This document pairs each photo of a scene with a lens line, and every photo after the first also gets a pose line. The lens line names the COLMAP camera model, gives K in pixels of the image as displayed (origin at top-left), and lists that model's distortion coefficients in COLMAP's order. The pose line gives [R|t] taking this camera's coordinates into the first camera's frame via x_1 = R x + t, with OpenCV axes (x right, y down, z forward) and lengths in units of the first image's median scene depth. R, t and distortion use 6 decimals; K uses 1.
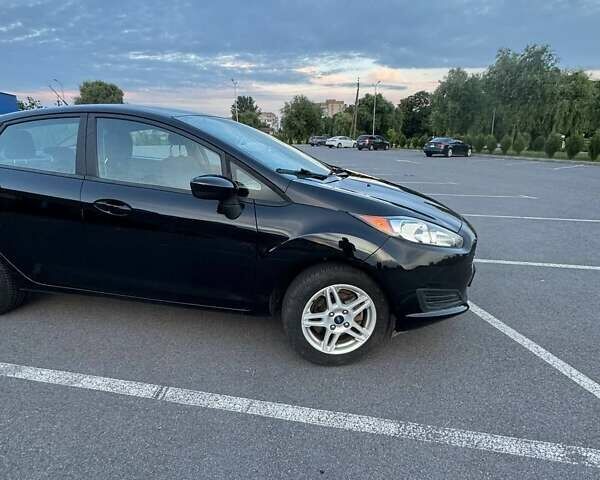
lens RADIAL K [[365.1, 0, 301.9], [0, 365.1, 240.1], [0, 0, 1]] dist [0.001438, 0.002519]
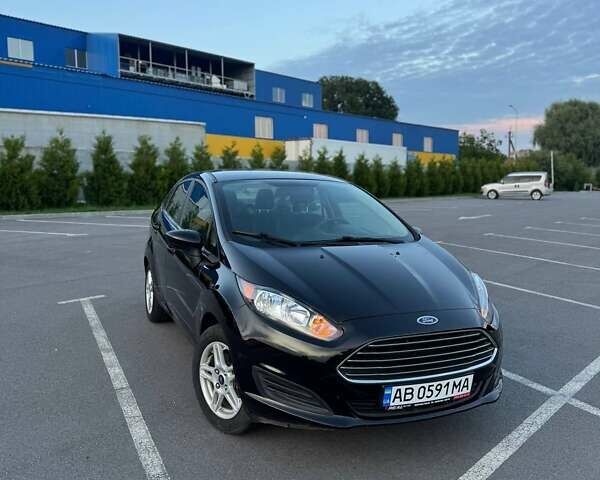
lens RADIAL K [[553.7, 0, 297.7], [0, 553.7, 244.5], [0, 0, 1]] dist [0.148480, -0.286936]
pose [[0.590820, 0.096486, -0.801013, 1.395479], [-0.219773, 0.974526, -0.044716, -0.120744], [0.776294, 0.202460, 0.596974, 0.162979]]
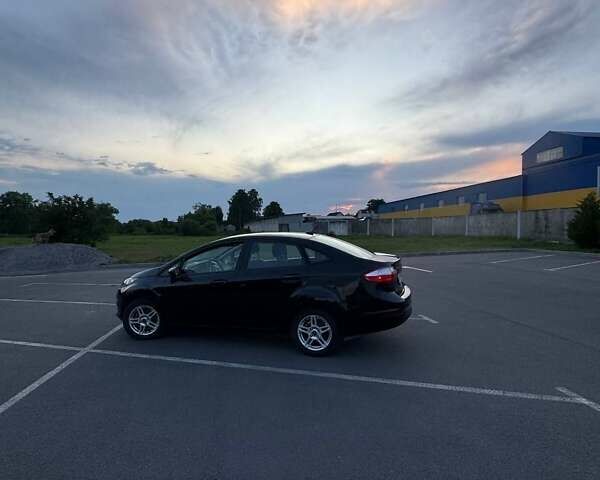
lens RADIAL K [[361.5, 0, 301.6], [0, 361.5, 239.8], [0, 0, 1]] dist [-0.005533, 0.003371]
pose [[-0.995576, 0.014516, 0.092834, -1.064153], [0.040857, 0.956580, 0.288592, -1.178274], [-0.084614, 0.291108, -0.952941, 3.817615]]
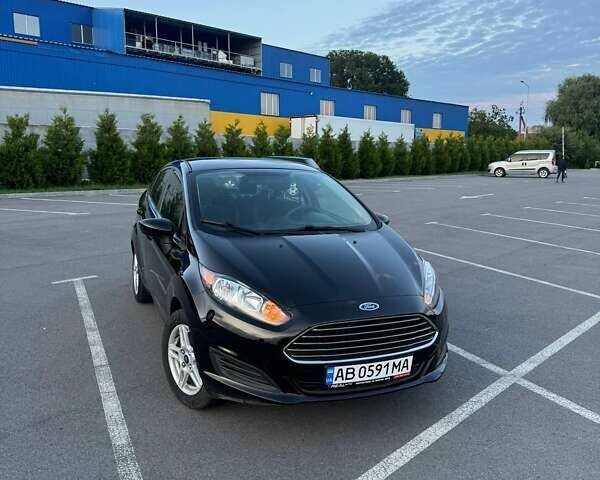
lens RADIAL K [[553.7, 0, 297.7], [0, 553.7, 244.5], [0, 0, 1]] dist [0.148480, -0.286936]
pose [[0.577053, 0.132423, -0.805899, 1.558861], [-0.224034, 0.974581, -0.000276, -0.185737], [0.785378, 0.180708, 0.592053, 0.205848]]
